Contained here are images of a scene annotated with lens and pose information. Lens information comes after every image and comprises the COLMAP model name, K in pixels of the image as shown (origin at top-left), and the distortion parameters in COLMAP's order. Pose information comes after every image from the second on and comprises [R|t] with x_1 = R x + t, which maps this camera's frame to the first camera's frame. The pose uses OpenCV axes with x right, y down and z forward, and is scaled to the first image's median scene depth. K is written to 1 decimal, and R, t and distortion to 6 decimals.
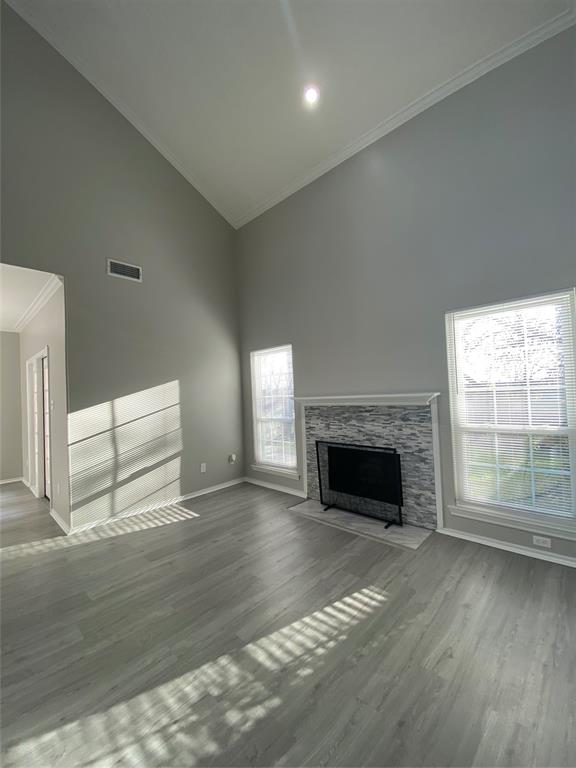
lens RADIAL K [[312.2, 0, 286.2], [0, 312.2, 387.3], [0, 0, 1]] dist [-0.000767, -0.011330]
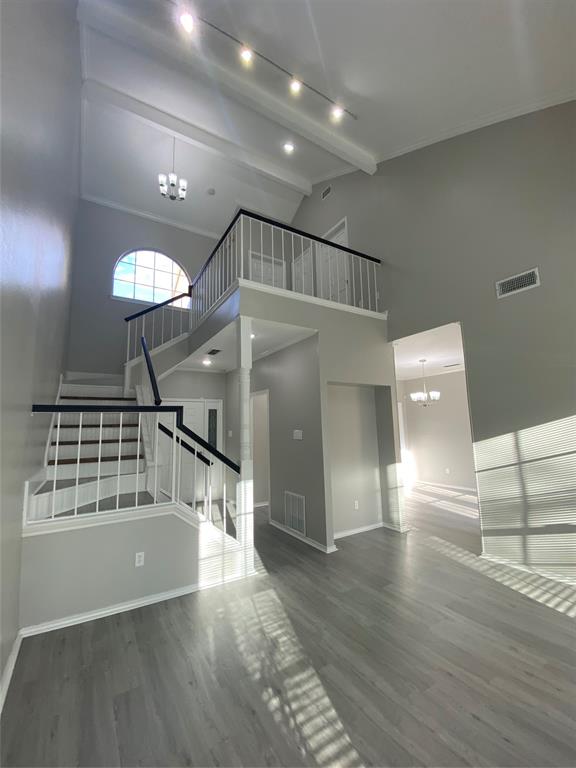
lens RADIAL K [[323.7, 0, 285.3], [0, 323.7, 378.9], [0, 0, 1]] dist [-0.027778, -0.000719]
pose [[-0.260992, -0.092105, -0.960937, 0.541459], [0.044642, 0.993221, -0.107324, -0.042522], [0.964308, -0.070909, -0.255111, 0.632492]]
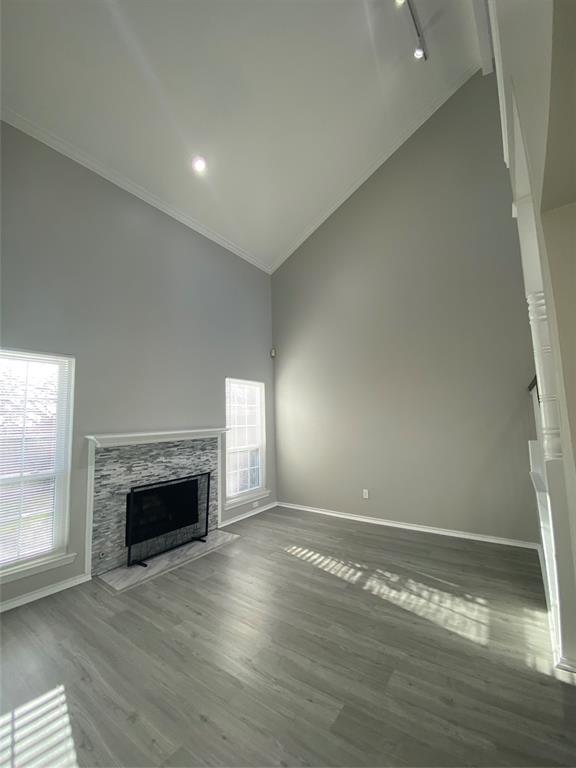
lens RADIAL K [[312.2, 0, 284.4], [0, 312.2, 388.6], [0, 0, 1]] dist [-0.000767, -0.011330]
pose [[-0.122841, 0.140429, 0.982441, -0.882892], [0.022400, 0.990078, -0.138720, 0.037825], [-0.992174, 0.004966, -0.124768, 0.763214]]
